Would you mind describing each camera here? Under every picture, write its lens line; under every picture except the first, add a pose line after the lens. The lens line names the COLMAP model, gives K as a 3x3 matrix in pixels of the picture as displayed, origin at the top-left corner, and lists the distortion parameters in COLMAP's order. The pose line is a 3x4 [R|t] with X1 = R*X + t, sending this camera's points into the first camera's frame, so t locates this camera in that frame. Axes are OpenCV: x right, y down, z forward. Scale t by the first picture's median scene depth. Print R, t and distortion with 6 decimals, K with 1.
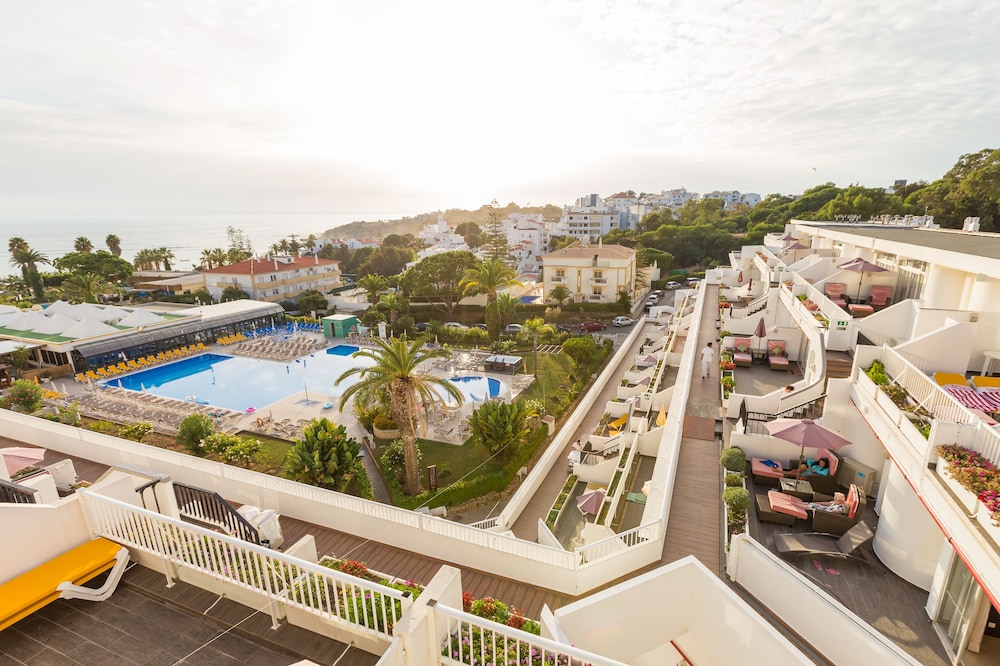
lens RADIAL K [[451.3, 0, 551.9], [0, 451.3, 332.9], [0, 0, 1]] dist [-0.002716, -0.000606]
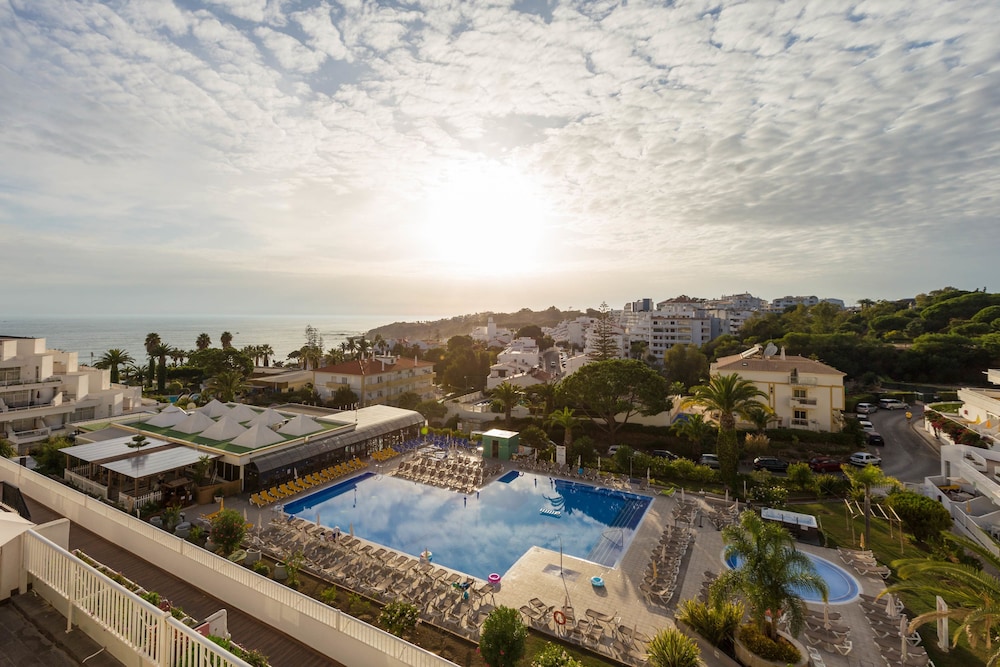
lens RADIAL K [[457.4, 0, 499.3], [0, 457.4, 300.1], [0, 0, 1]] dist [0.000840, 0.000234]
pose [[0.985126, 0.005033, -0.171759, -0.199549], [-0.054740, 0.956686, -0.285930, -0.017599], [0.162881, 0.291079, 0.942732, 0.066065]]
